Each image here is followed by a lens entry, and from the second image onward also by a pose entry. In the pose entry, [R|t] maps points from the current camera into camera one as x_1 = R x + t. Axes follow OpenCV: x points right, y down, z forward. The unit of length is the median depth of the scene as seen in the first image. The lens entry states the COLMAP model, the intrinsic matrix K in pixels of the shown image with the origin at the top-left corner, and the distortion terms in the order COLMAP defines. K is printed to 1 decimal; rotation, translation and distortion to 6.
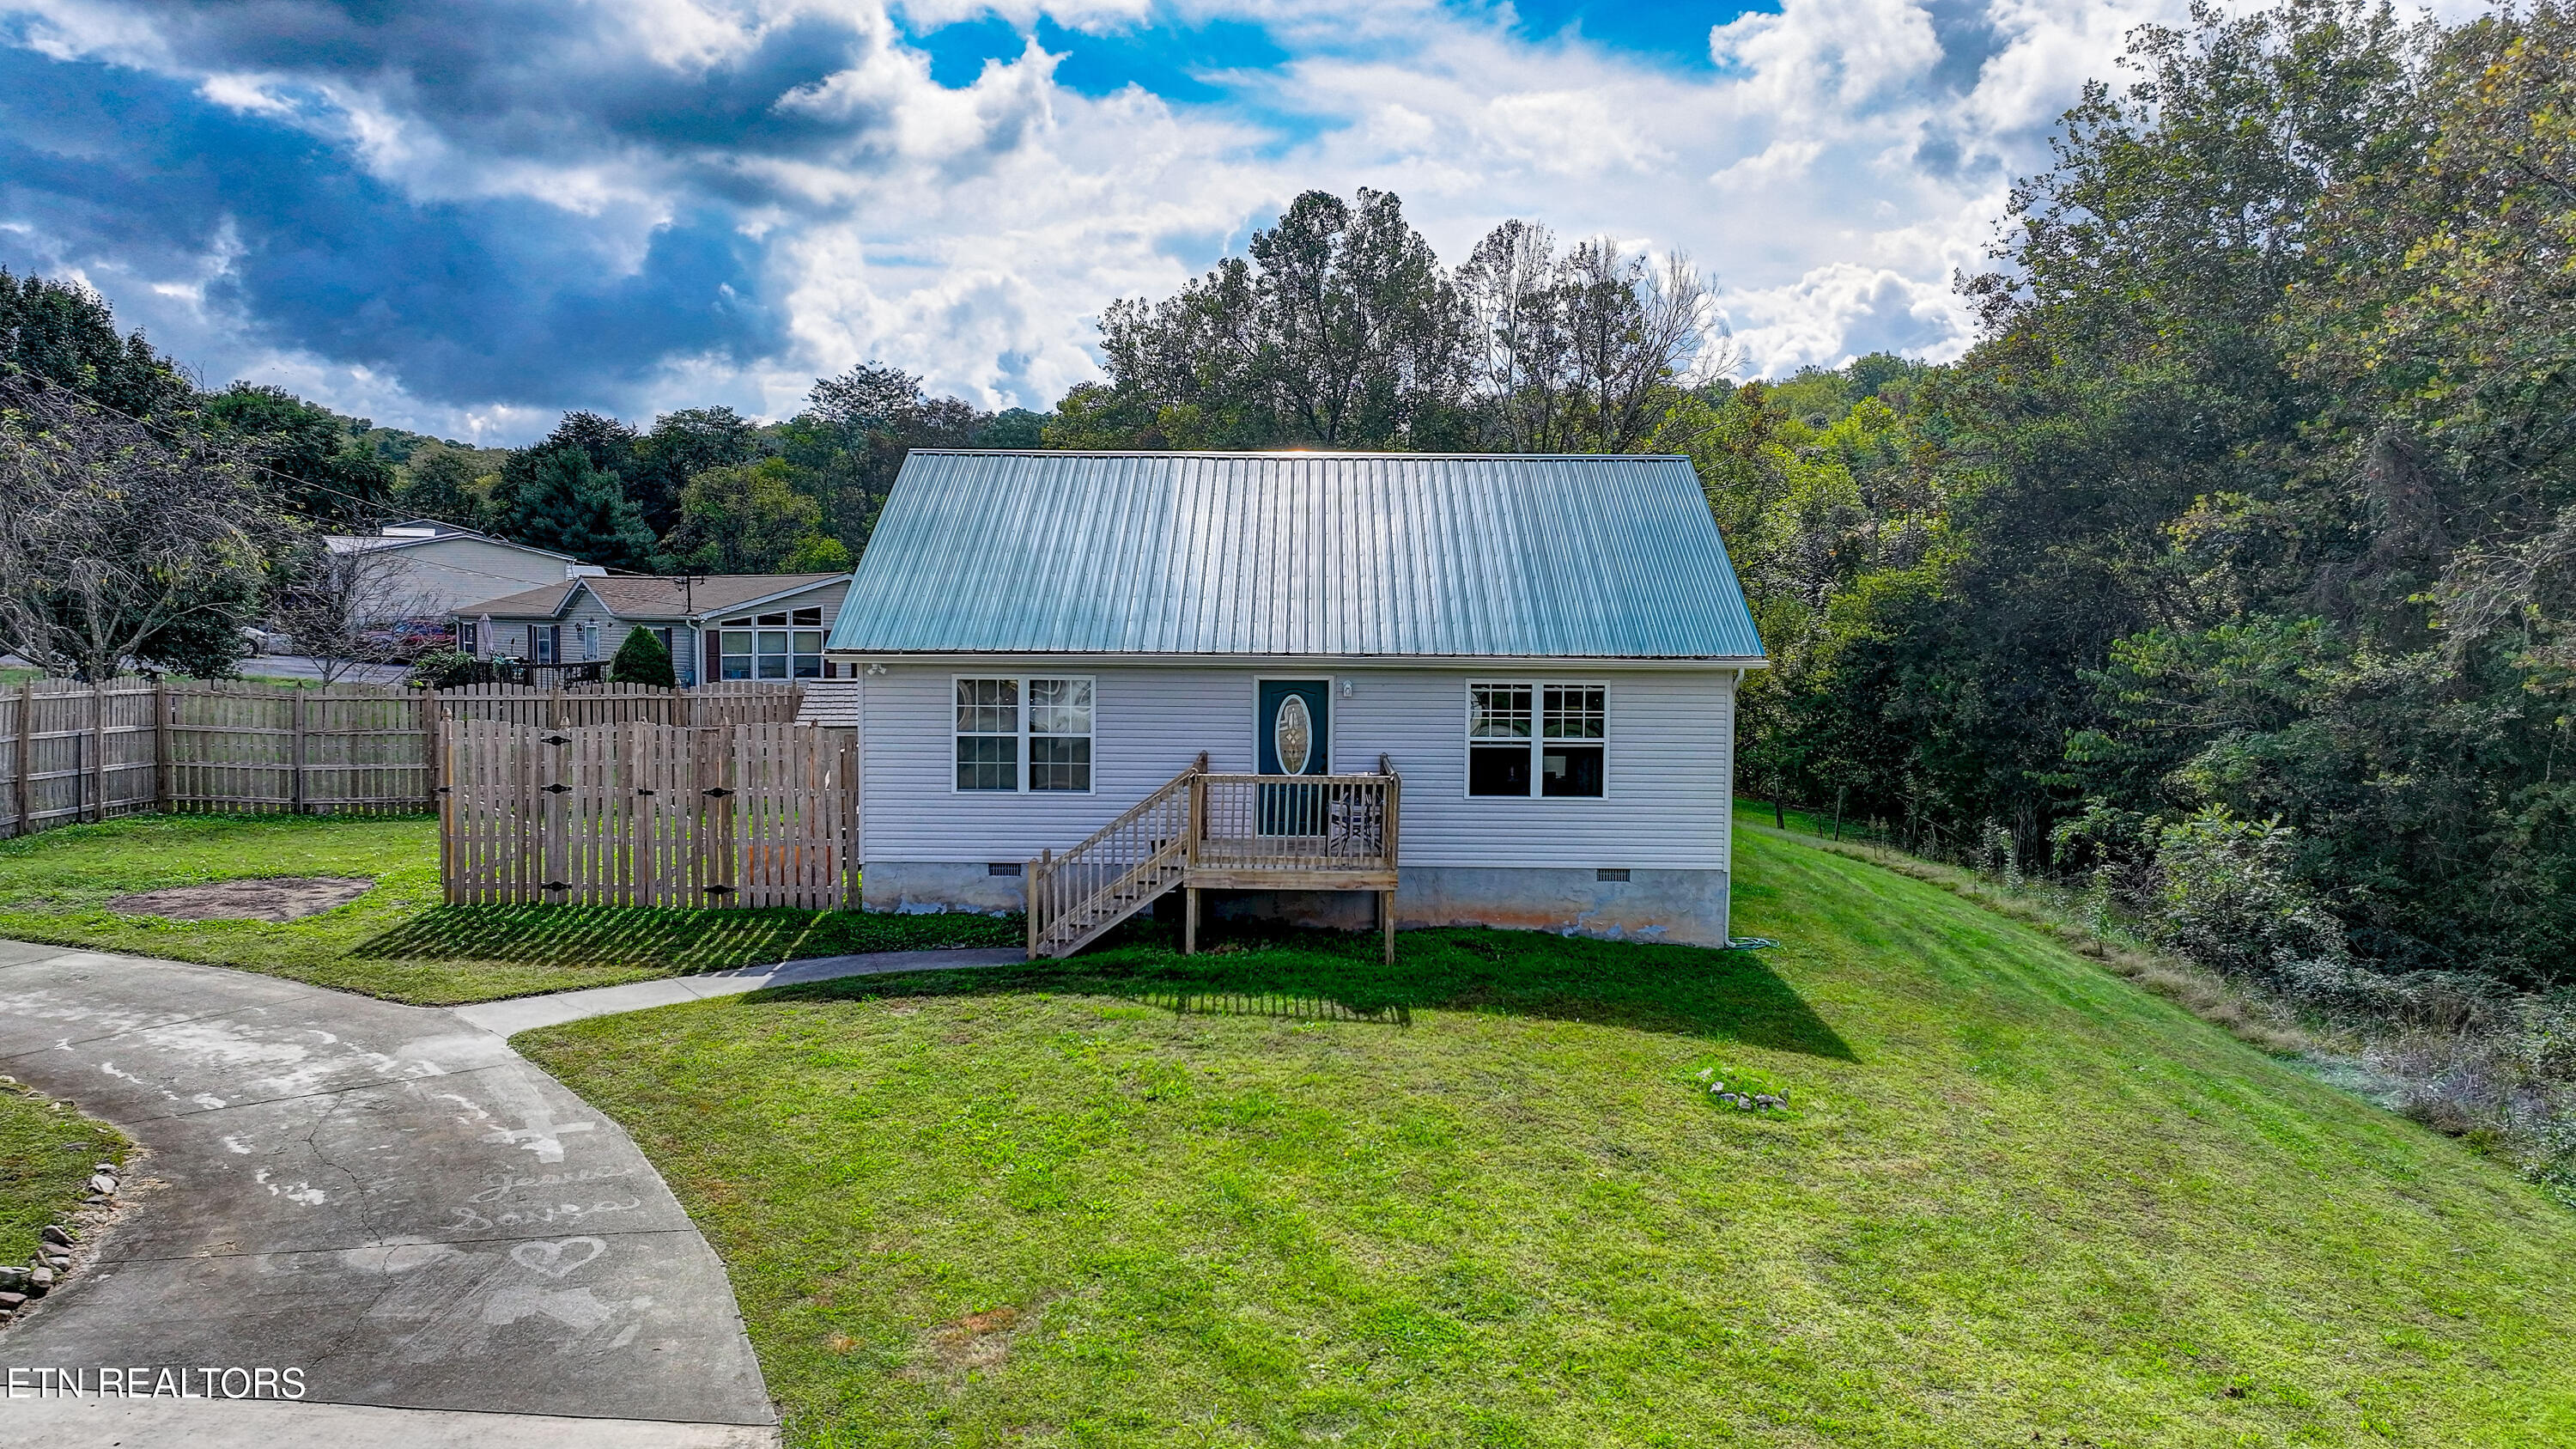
lens RADIAL K [[1811.6, 0, 1290.4], [0, 1811.6, 699.8], [0, 0, 1]] dist [0.002925, 0.006225]
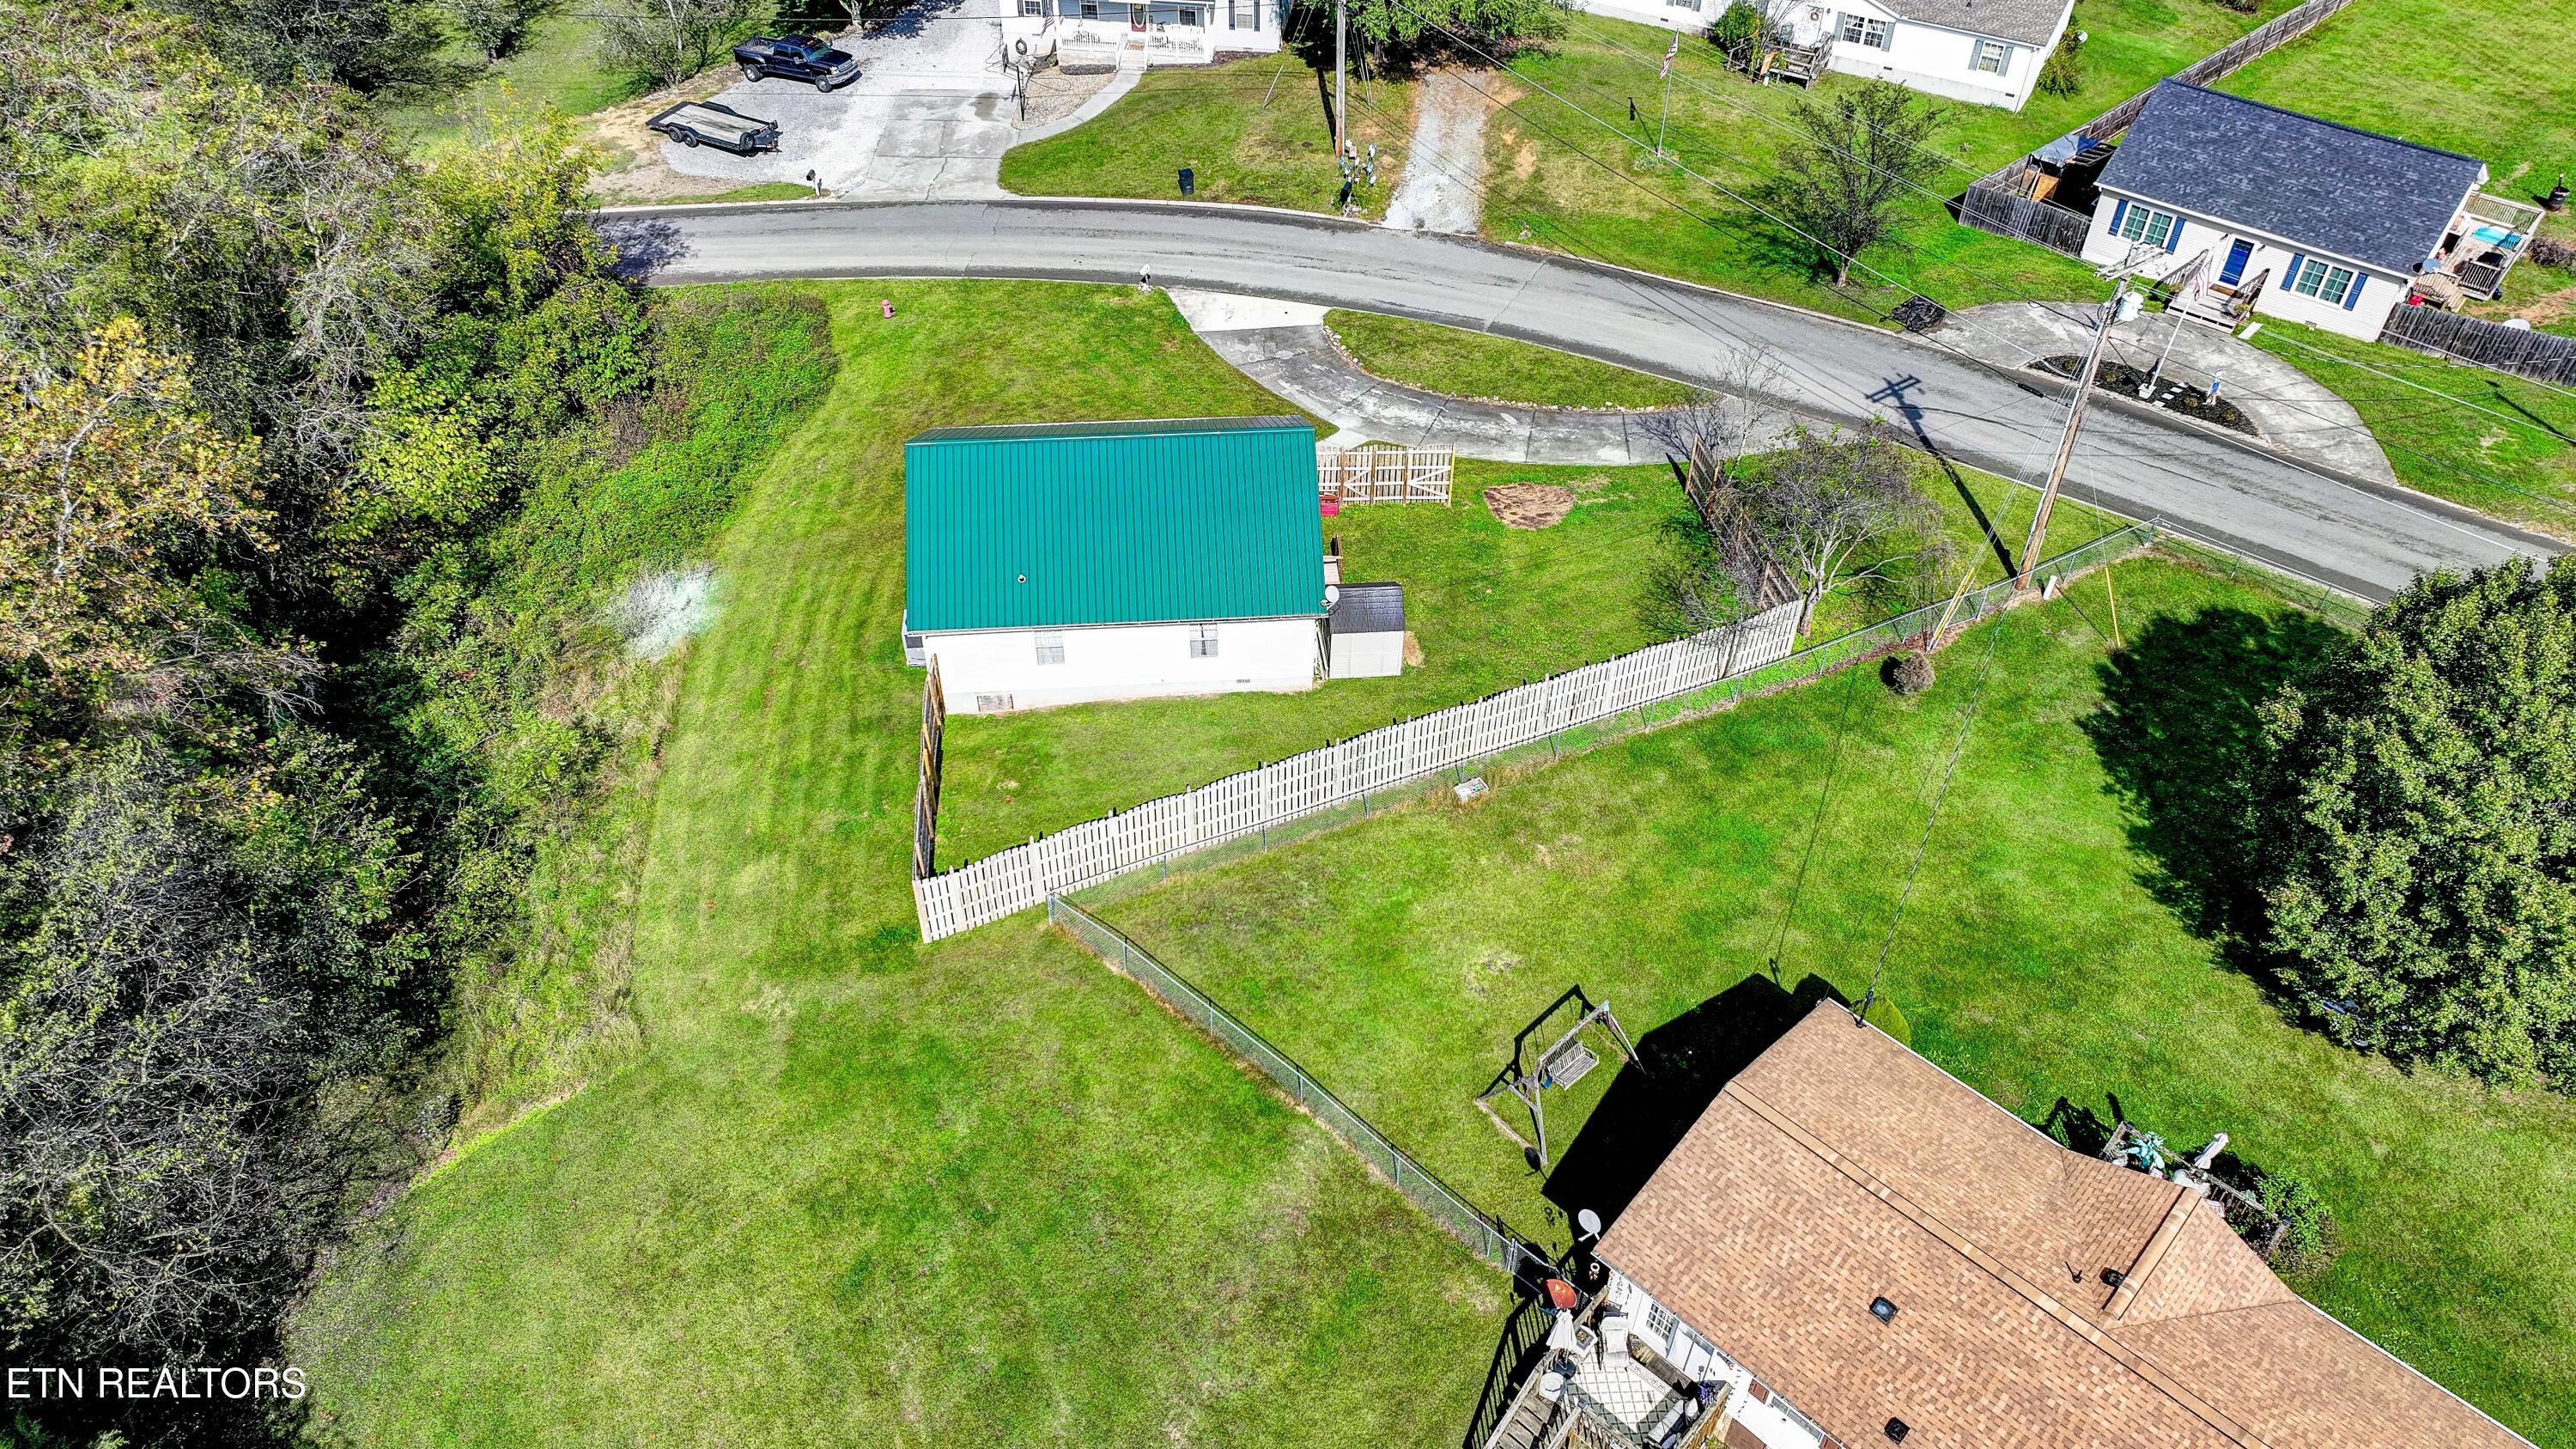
lens RADIAL K [[1807.0, 0, 1297.3], [0, 1807.0, 714.9], [0, 0, 1]] dist [0.004158, 0.000034]
pose [[-0.995732, 0.050461, -0.077279, -0.037835], [-0.020286, 0.697172, 0.716617, -1.669493], [0.090038, 0.715126, -0.693172, 3.274713]]
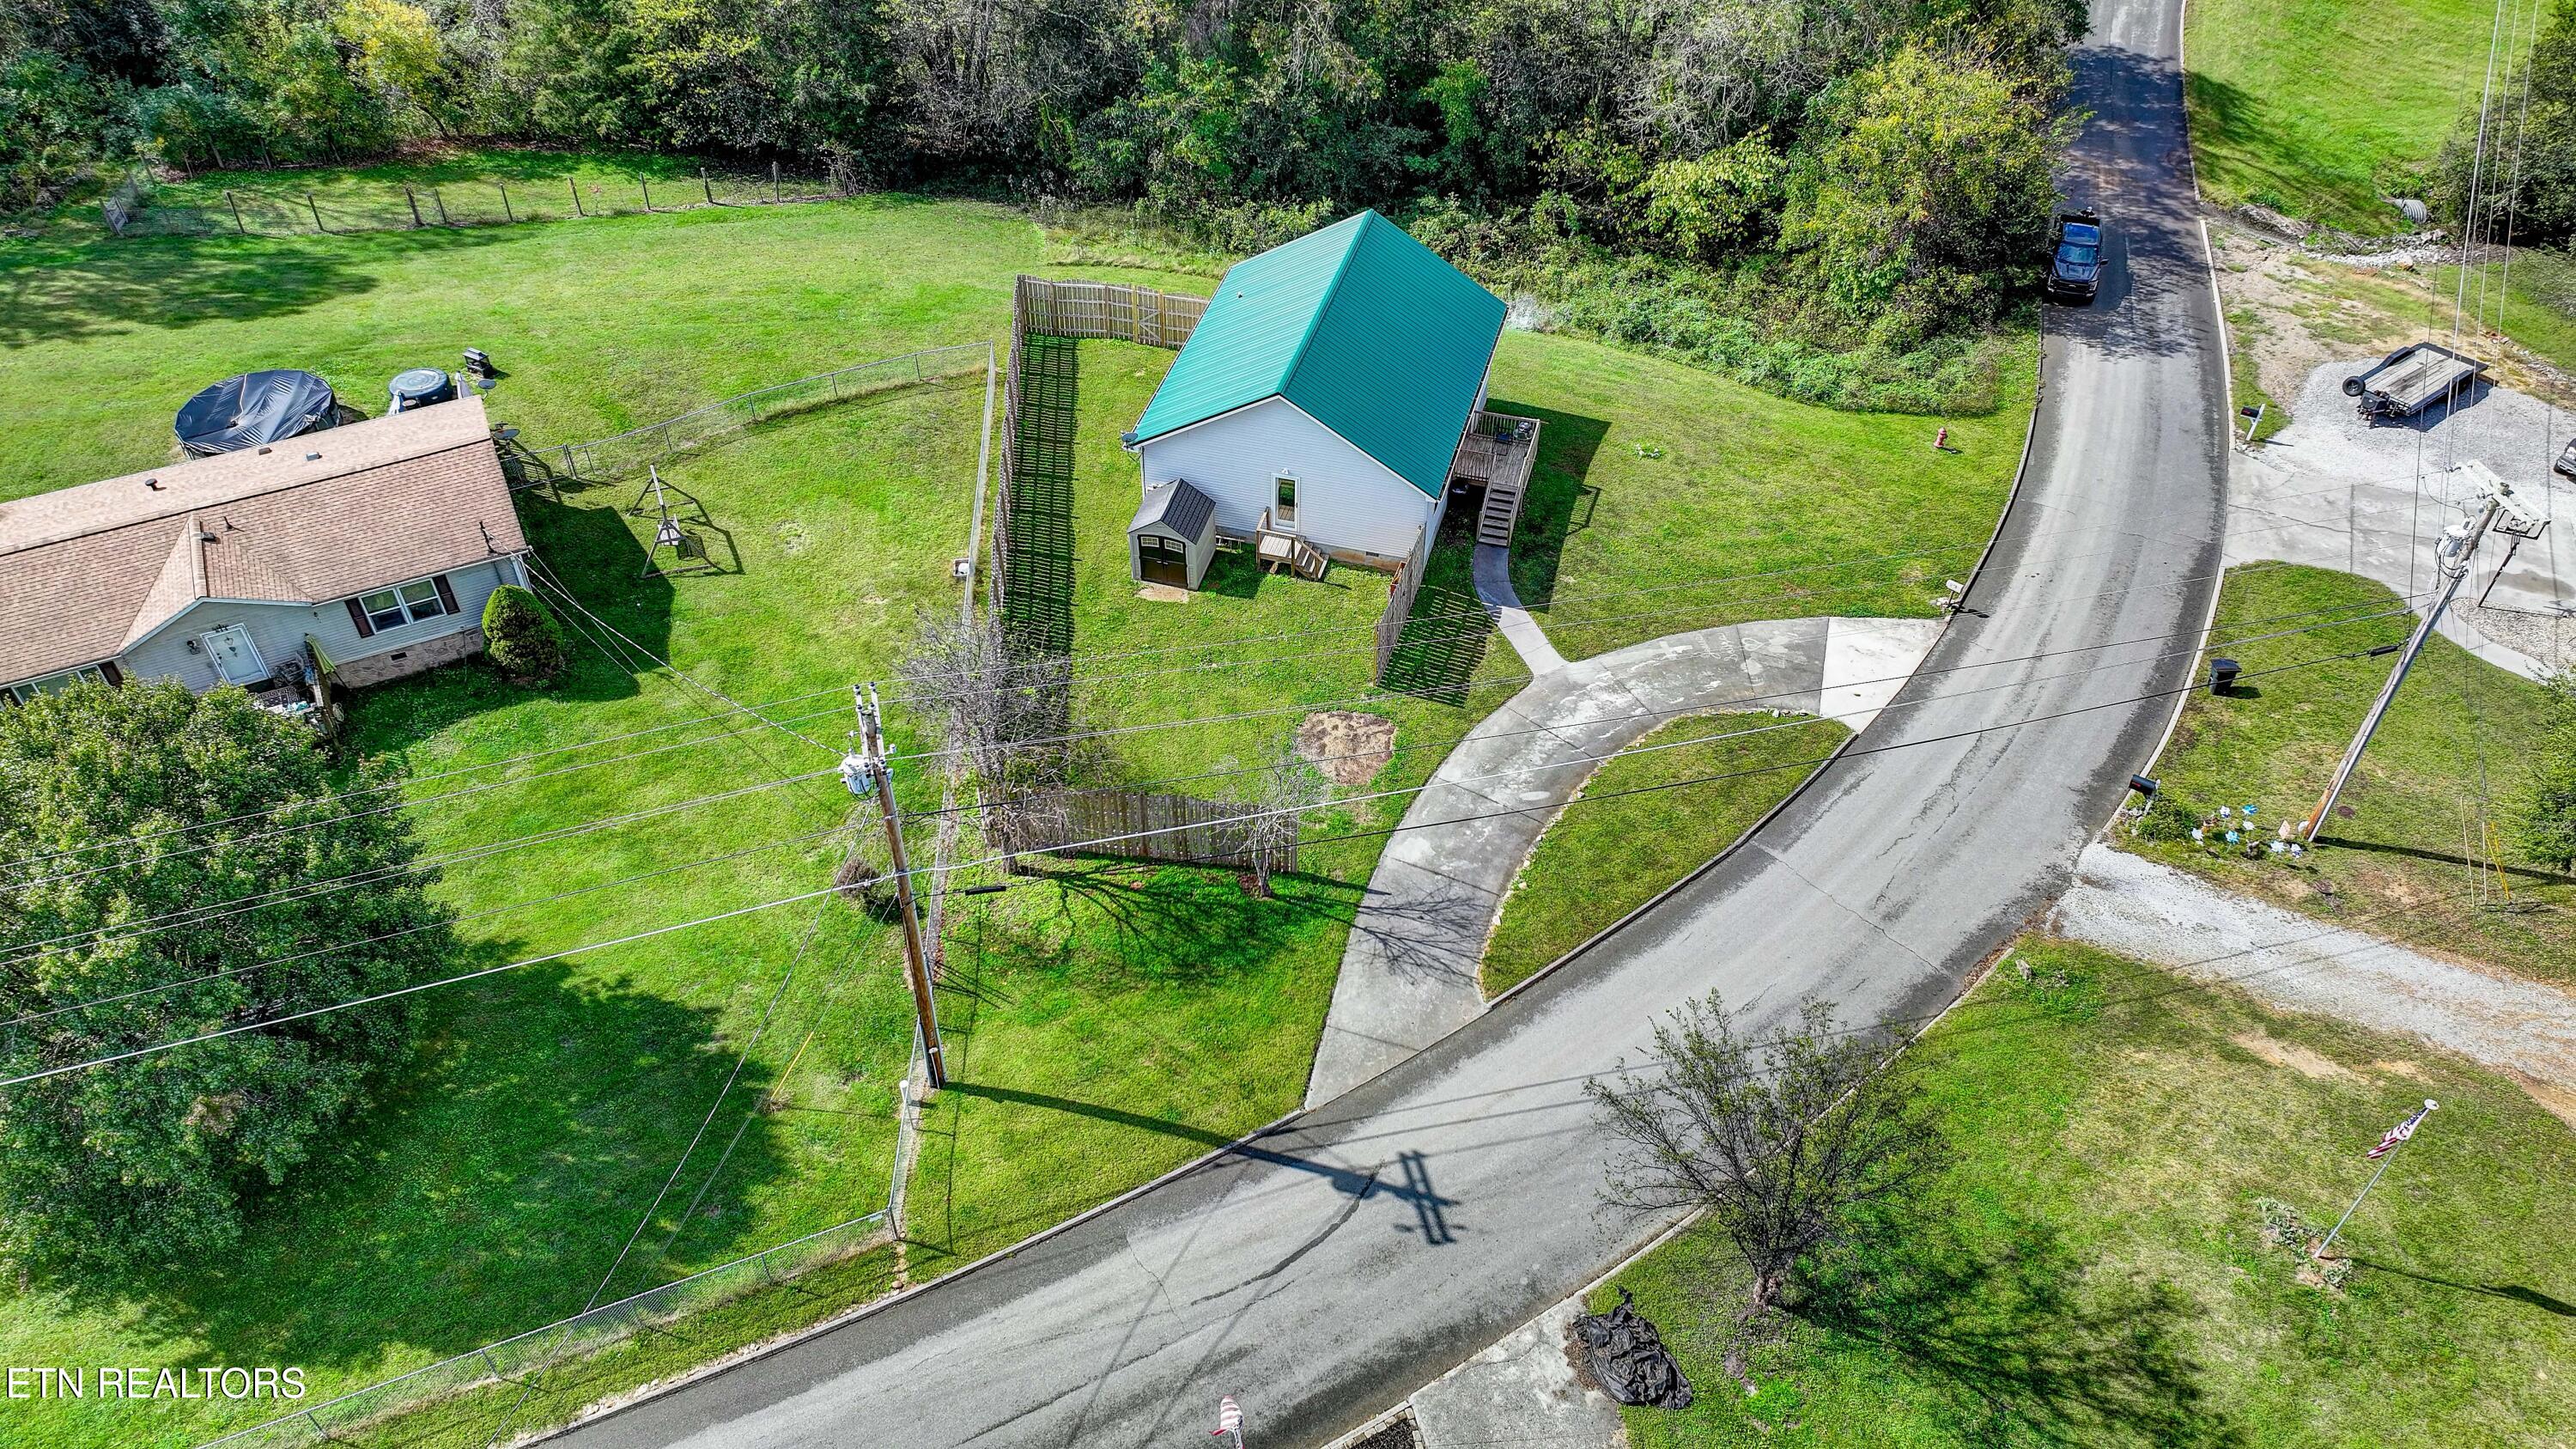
lens RADIAL K [[1810.3, 0, 1290.7], [0, 1810.3, 718.1], [0, 0, 1]] dist [0.006071, 0.000531]
pose [[0.254555, -0.665388, 0.701755, -2.328803], [0.038946, 0.732125, 0.680056, -1.552280], [-0.966274, -0.145782, 0.212280, 0.672600]]
